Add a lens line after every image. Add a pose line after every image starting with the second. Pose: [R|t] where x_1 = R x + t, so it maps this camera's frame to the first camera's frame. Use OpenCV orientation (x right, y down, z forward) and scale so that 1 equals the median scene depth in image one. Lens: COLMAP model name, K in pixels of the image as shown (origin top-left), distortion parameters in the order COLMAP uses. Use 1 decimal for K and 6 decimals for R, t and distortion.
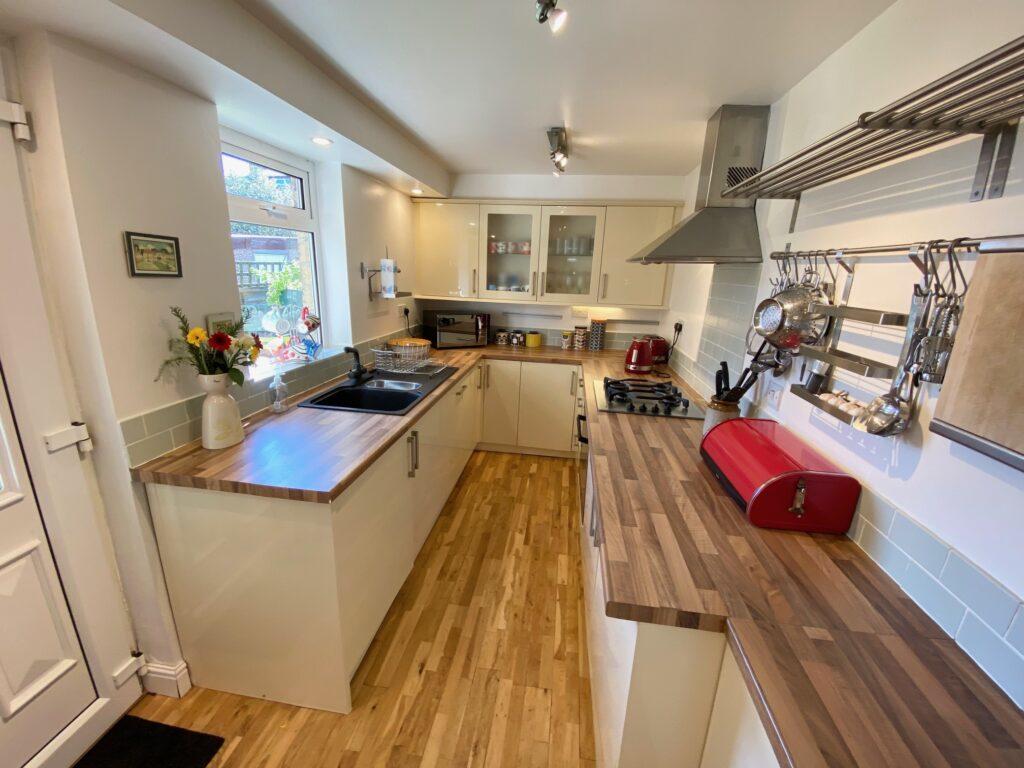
lens RADIAL K [[420.8, 0, 505.8], [0, 420.8, 387.6], [0, 0, 1]] dist [0.003076, -0.001362]
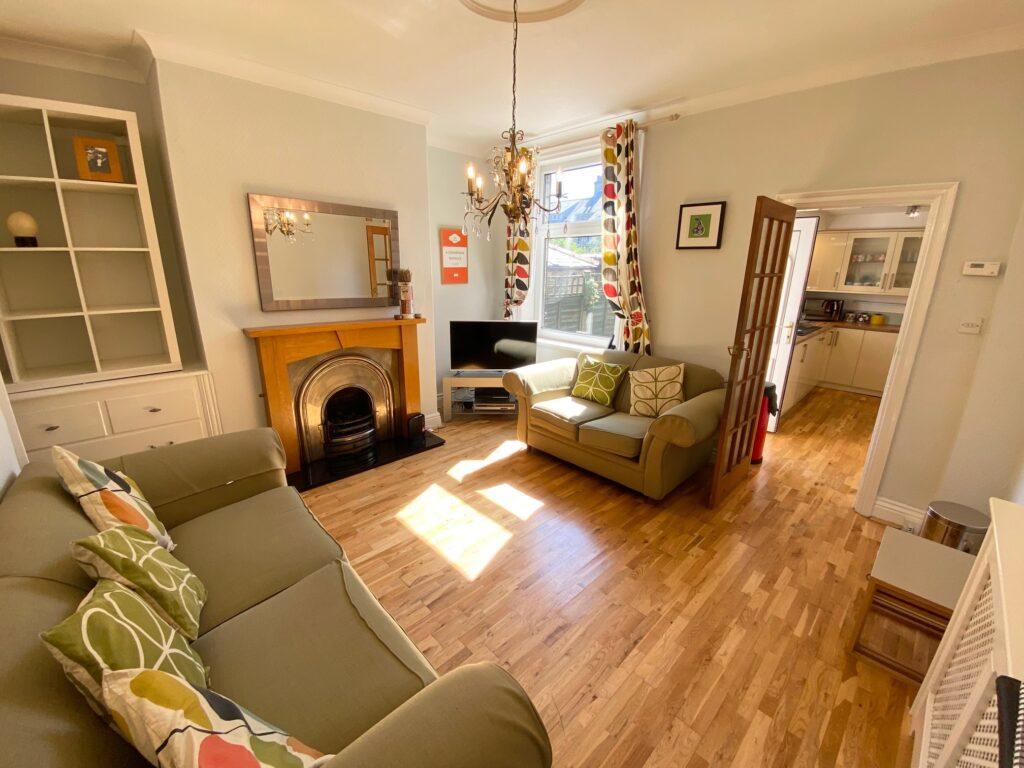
lens RADIAL K [[420.8, 0, 512.0], [0, 420.8, 381.8], [0, 0, 1]] dist [0.003076, -0.001362]
pose [[0.796806, 0.134263, -0.589129, -0.060296], [-0.139119, 0.989571, 0.037364, 0.249261], [0.588002, 0.052187, 0.807174, -1.023387]]
